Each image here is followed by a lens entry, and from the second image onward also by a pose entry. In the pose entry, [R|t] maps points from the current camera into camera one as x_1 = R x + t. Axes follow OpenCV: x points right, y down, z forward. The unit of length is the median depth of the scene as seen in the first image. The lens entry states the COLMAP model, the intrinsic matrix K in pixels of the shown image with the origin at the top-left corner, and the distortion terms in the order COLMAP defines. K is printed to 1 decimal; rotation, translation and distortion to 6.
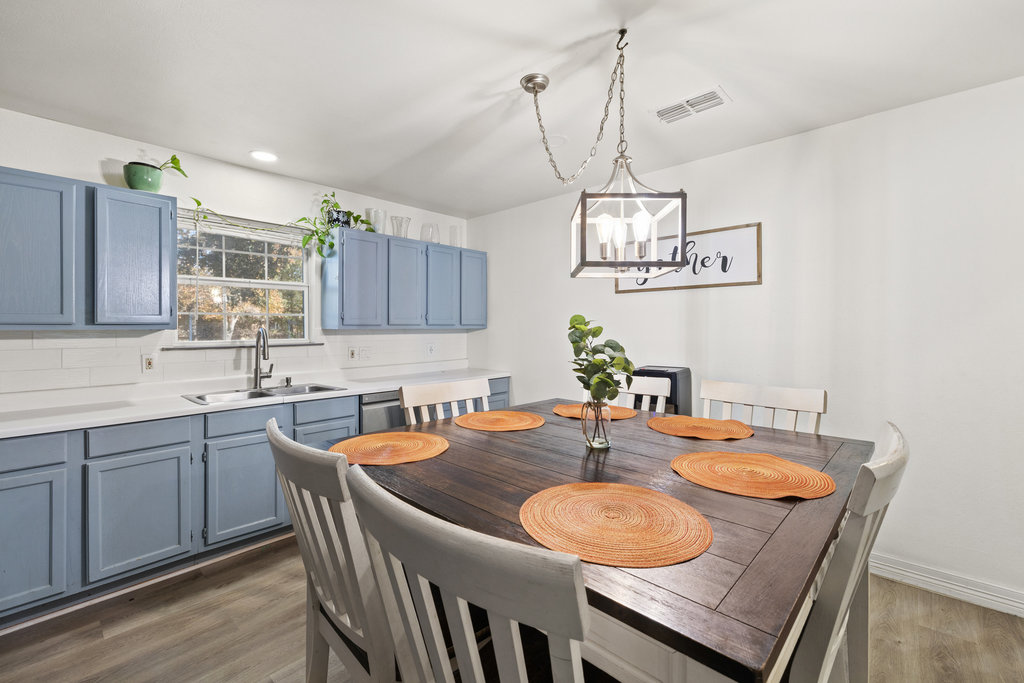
lens RADIAL K [[430.9, 0, 493.9], [0, 430.9, 328.9], [0, 0, 1]] dist [-0.000737, 0.000661]
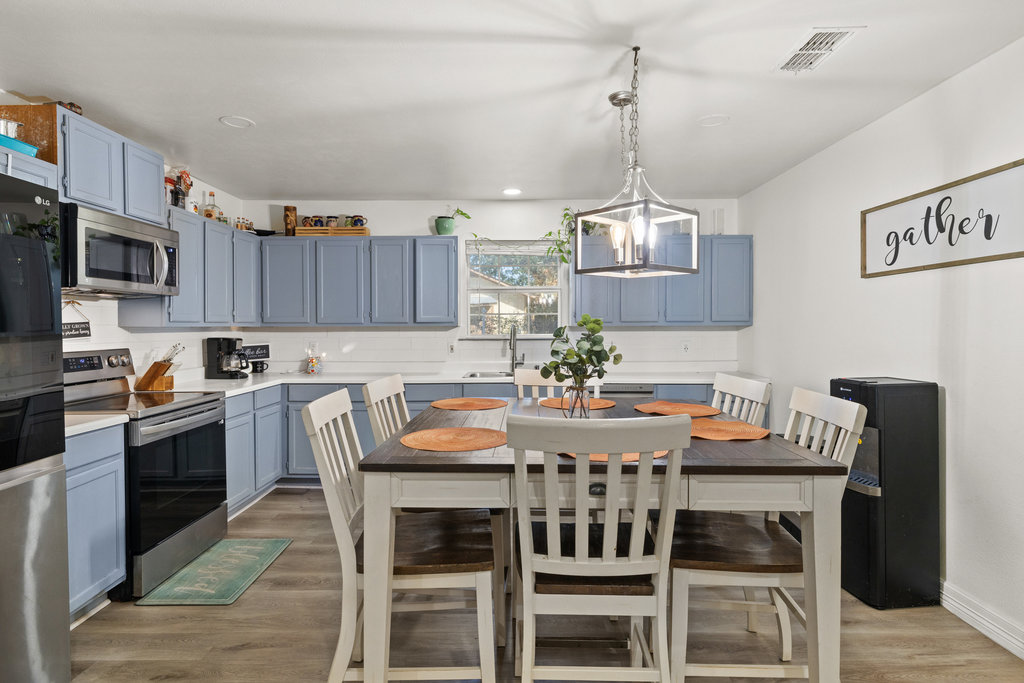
lens RADIAL K [[527.4, 0, 510.7], [0, 527.4, 335.8], [0, 0, 1]] dist [-0.003665, 0.000697]
pose [[0.676100, 0.015337, -0.736650, 0.614847], [-0.000052, 0.999784, 0.020768, -0.001960], [0.736809, -0.014003, 0.675955, -0.071350]]
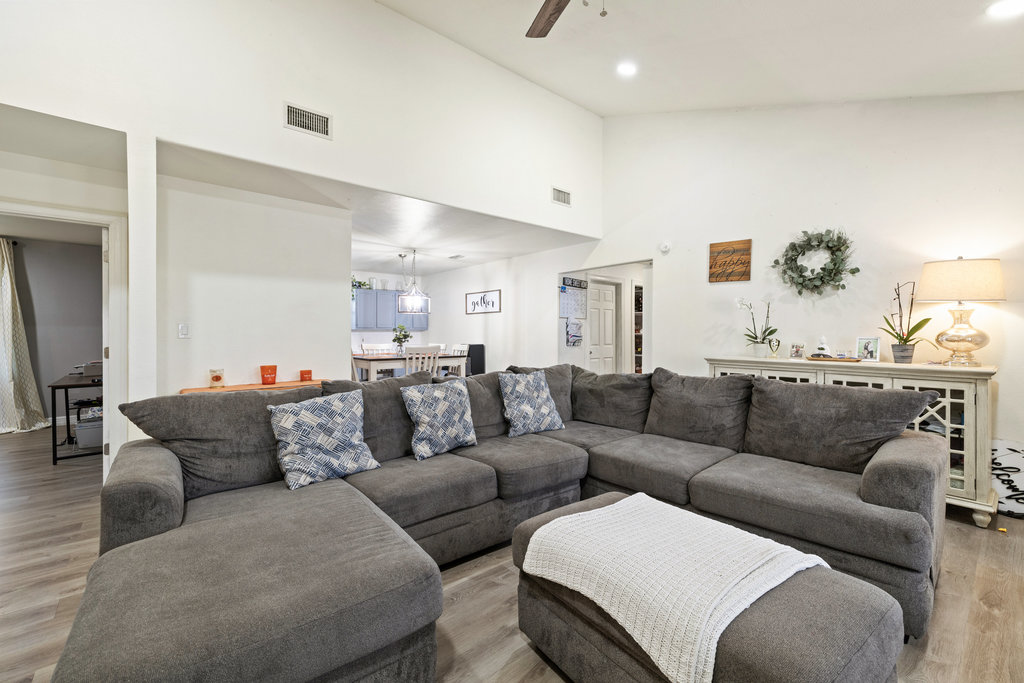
lens RADIAL K [[430.9, 0, 519.6], [0, 430.9, 334.9], [0, 0, 1]] dist [-0.000737, 0.000661]
pose [[0.995980, 0.006567, -0.089332, 0.908109], [-0.005966, 0.999958, 0.006998, 0.017818], [0.089374, -0.006437, 0.995977, -1.584768]]
